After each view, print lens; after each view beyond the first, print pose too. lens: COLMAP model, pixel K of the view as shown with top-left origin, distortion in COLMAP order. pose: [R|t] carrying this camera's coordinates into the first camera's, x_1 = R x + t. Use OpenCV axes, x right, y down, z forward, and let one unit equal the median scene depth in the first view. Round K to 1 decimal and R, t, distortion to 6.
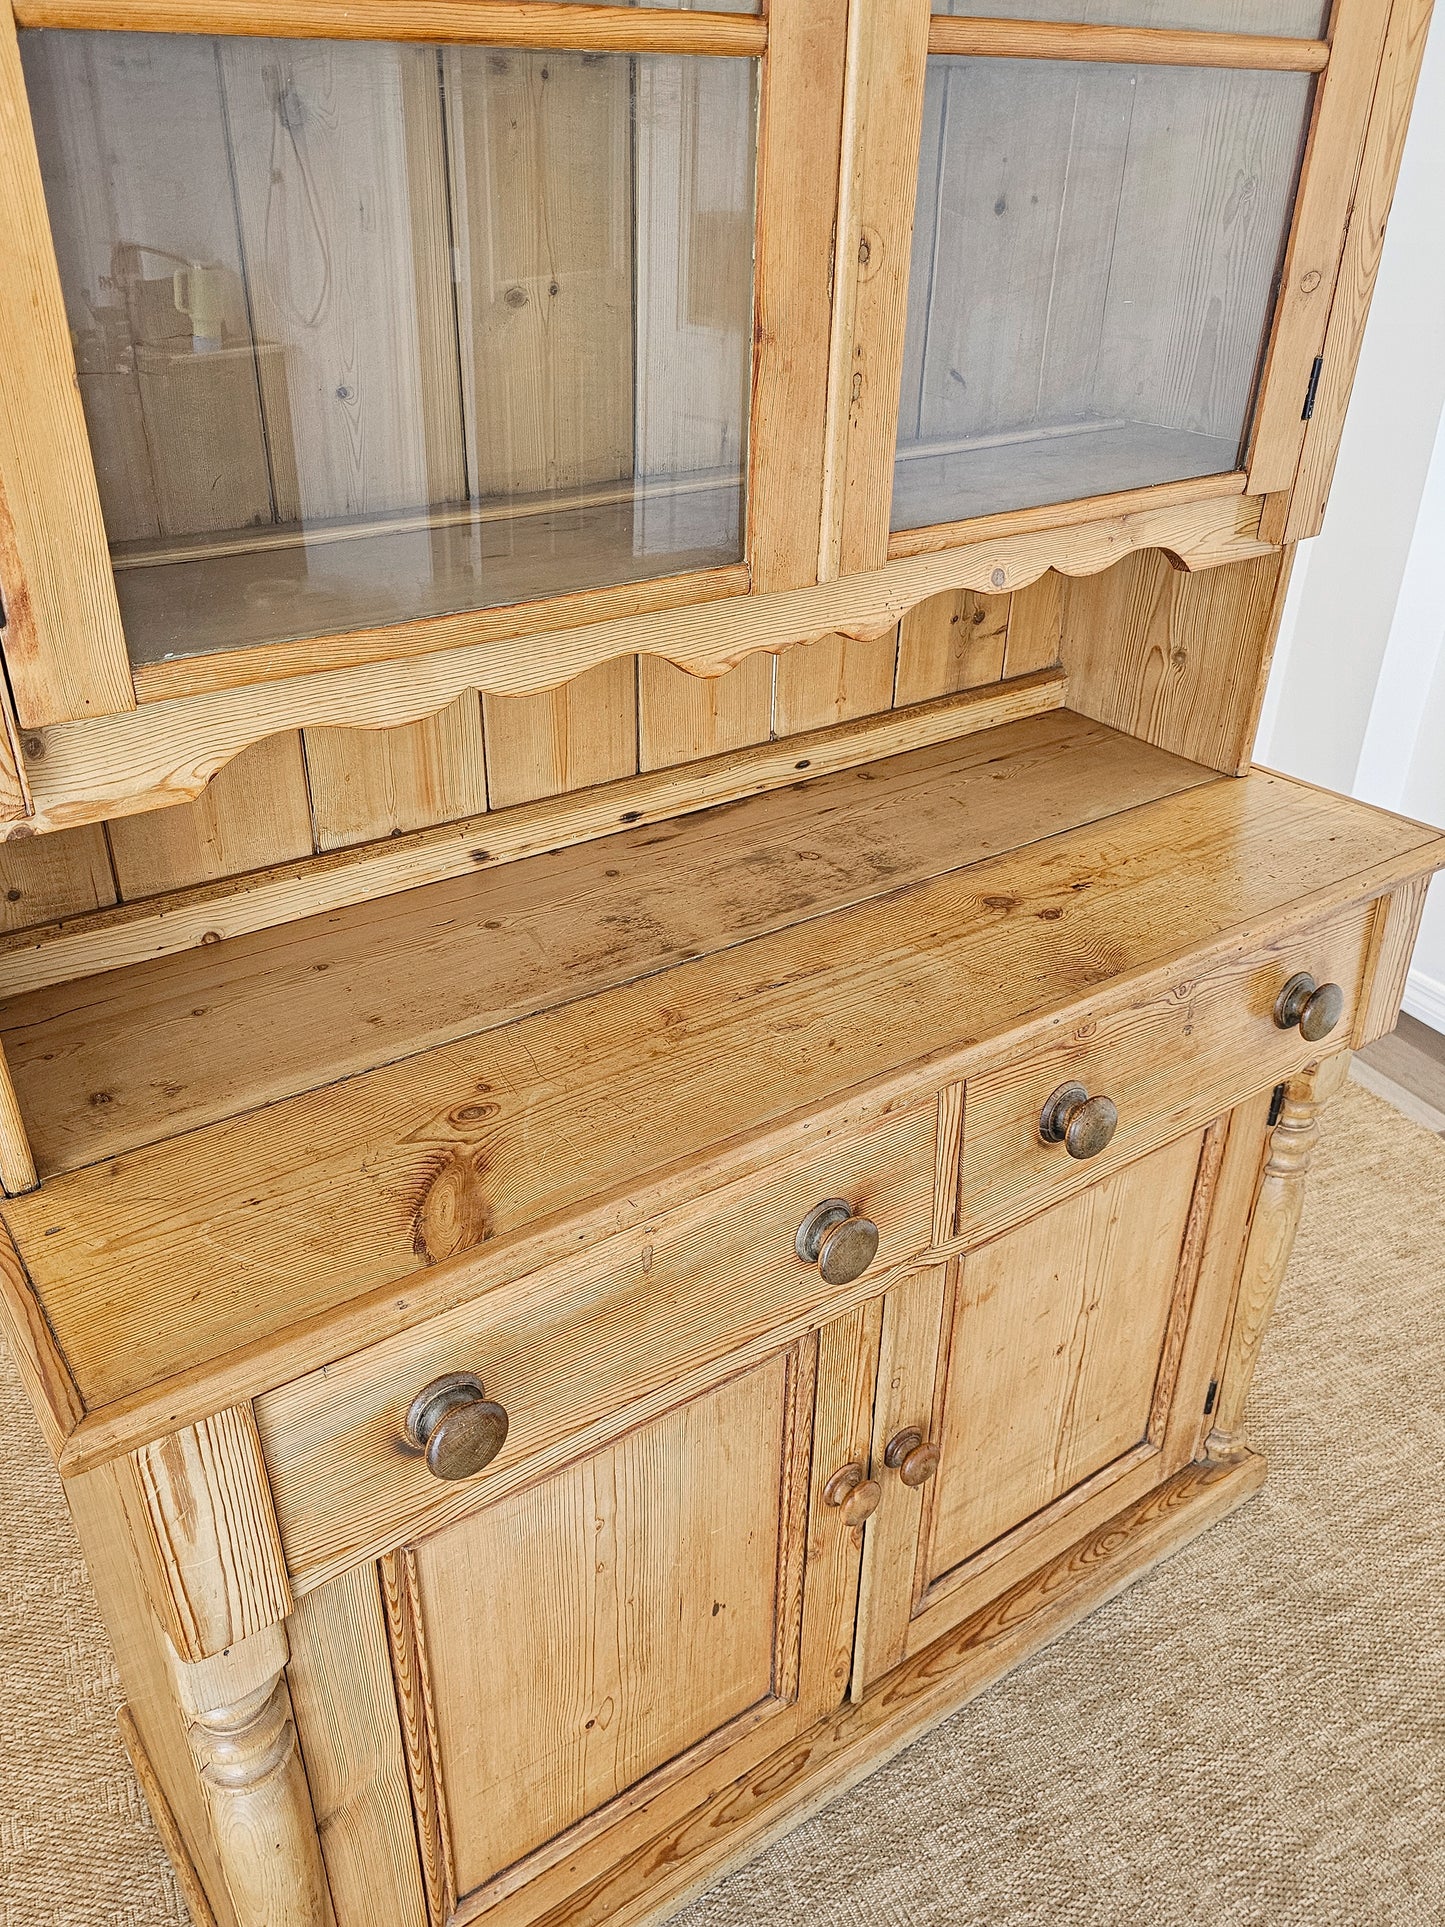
lens RADIAL K [[1476.1, 0, 730.5], [0, 1476.1, 957.0], [0, 0, 1]] dist [0.080475, -0.078620]
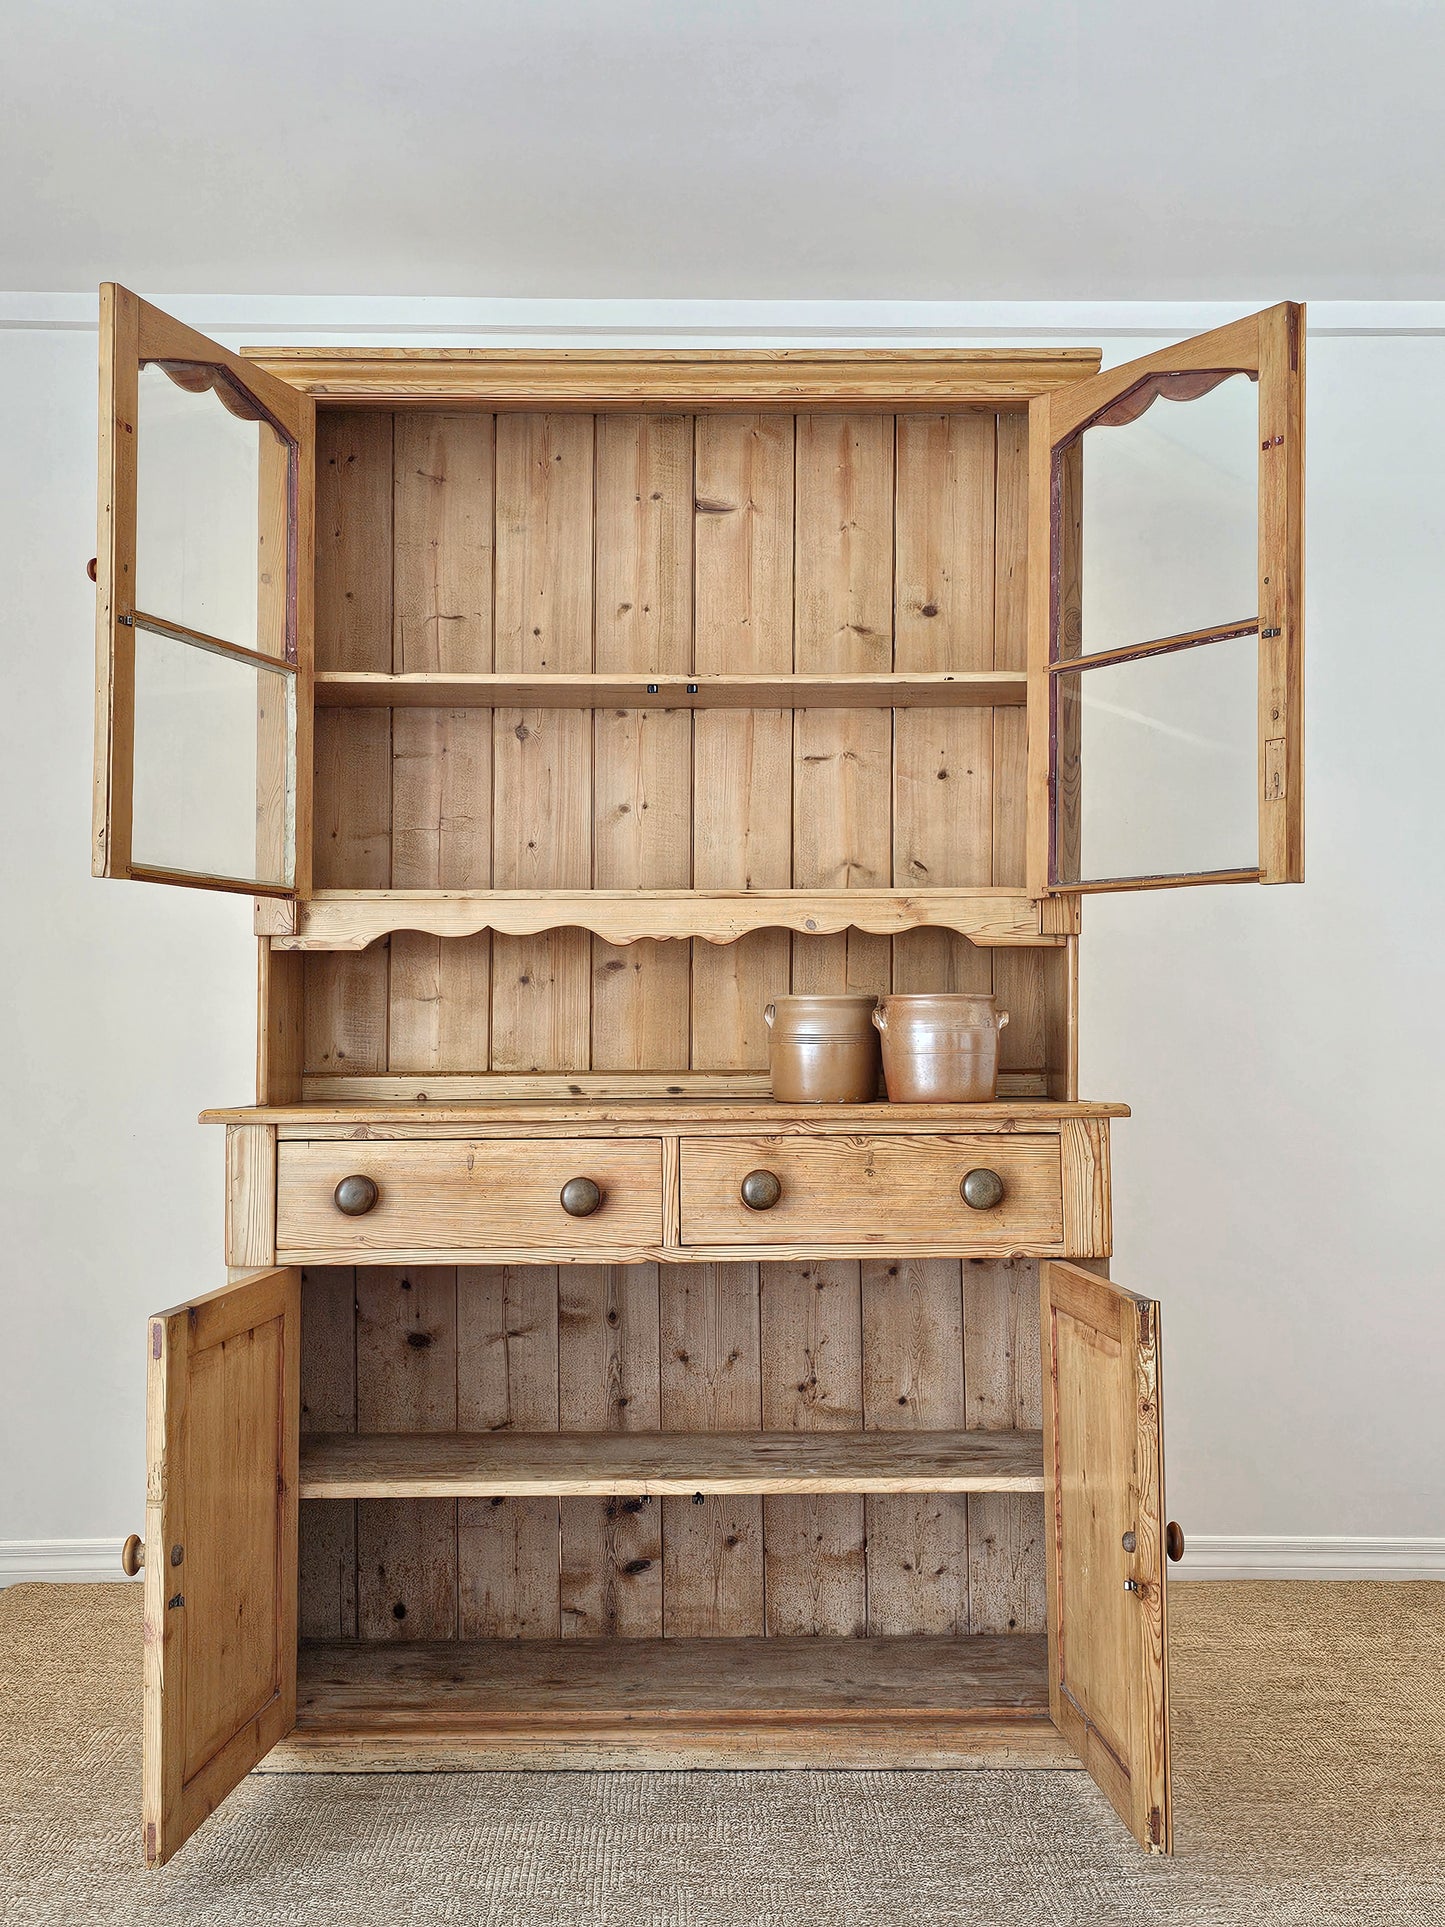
lens RADIAL K [[2378.2, 0, 746.8], [0, 2378.2, 902.6], [0, 0, 1]] dist [0.102314, 0.000000]
pose [[0.818911, -0.045946, -0.572078, 1.636065], [-0.270611, 0.848117, -0.455487, 0.981121], [0.506117, 0.527814, 0.682099, -0.951985]]
